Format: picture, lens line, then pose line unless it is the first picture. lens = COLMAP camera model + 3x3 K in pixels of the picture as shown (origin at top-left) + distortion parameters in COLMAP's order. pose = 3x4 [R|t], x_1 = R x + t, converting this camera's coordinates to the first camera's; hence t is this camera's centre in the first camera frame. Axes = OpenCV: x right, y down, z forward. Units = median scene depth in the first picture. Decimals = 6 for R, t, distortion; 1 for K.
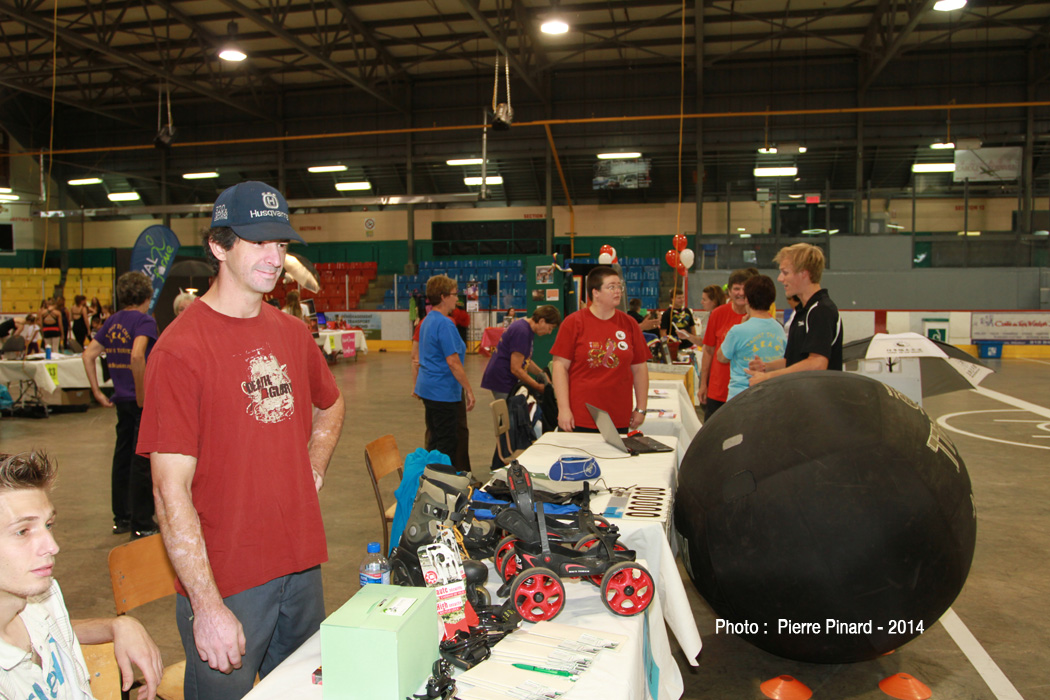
lens RADIAL K [[806.7, 0, 520.1], [0, 806.7, 342.0], [0, 0, 1]] dist [-0.095814, 0.060520]
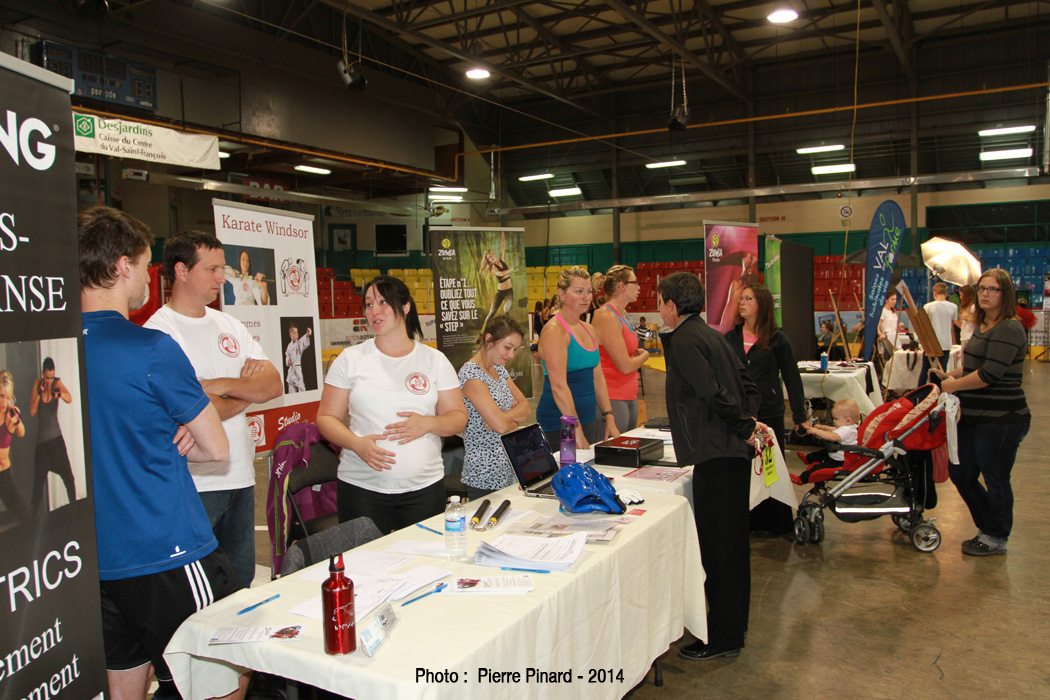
lens RADIAL K [[806.7, 0, 515.9], [0, 806.7, 348.7], [0, 0, 1]] dist [-0.095814, 0.060520]
pose [[0.948577, 0.006067, -0.316487, -0.150174], [-0.003750, 0.999962, 0.007931, -0.000847], [0.316523, -0.006336, 0.948564, 0.031778]]
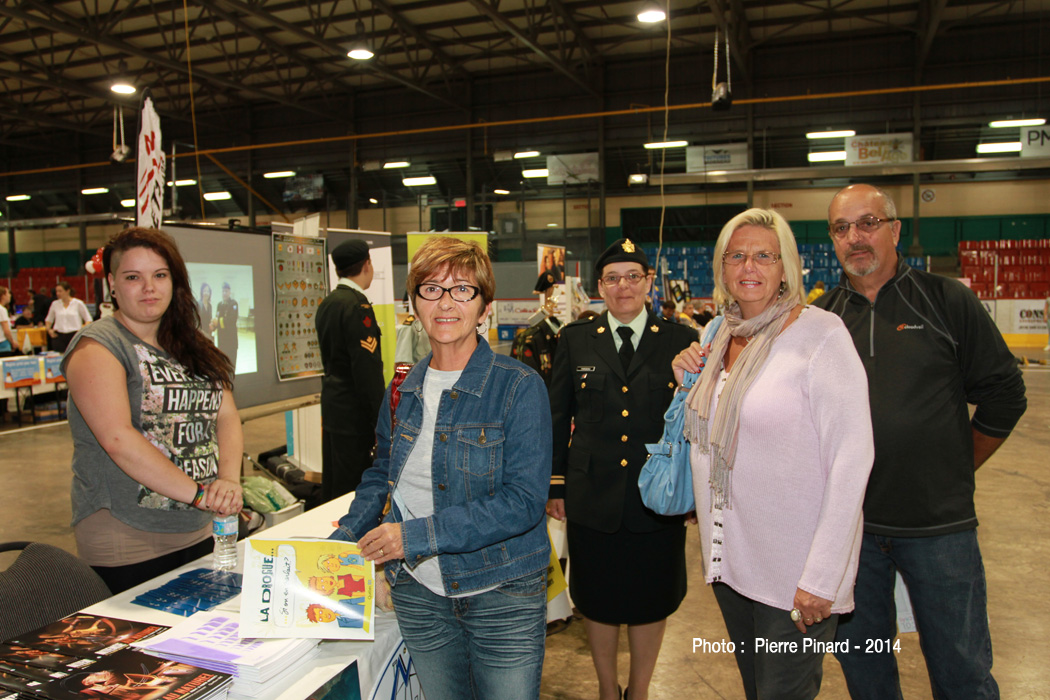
lens RADIAL K [[806.7, 0, 522.5], [0, 806.7, 344.9], [0, 0, 1]] dist [-0.095814, 0.060520]
pose [[0.987232, 0.005702, -0.159185, 0.339414], [-0.002881, 0.999835, 0.017947, 0.002507], [0.159261, -0.017260, 0.987086, -0.073648]]
